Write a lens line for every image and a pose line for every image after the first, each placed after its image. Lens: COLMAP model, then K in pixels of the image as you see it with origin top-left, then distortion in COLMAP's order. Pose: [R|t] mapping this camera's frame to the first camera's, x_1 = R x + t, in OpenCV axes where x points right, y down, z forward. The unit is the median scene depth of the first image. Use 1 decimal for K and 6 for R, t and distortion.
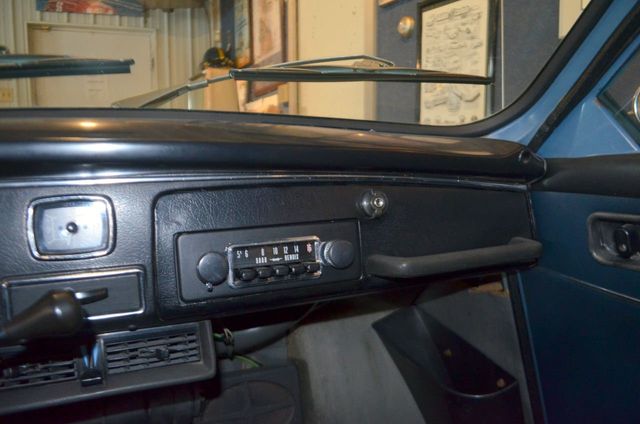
lens RADIAL K [[500.2, 0, 329.6], [0, 500.2, 213.0], [0, 0, 1]] dist [-0.077977, -0.002722]
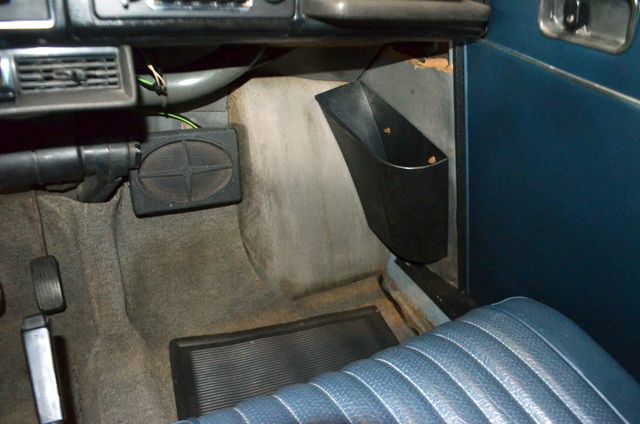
lens RADIAL K [[500.2, 0, 329.6], [0, 500.2, 213.0], [0, 0, 1]] dist [-0.077977, -0.002722]
pose [[0.993741, 0.060503, 0.093906, 0.050864], [-0.091738, 0.921671, 0.376969, 0.090849], [-0.063743, -0.383224, 0.921453, -0.003671]]
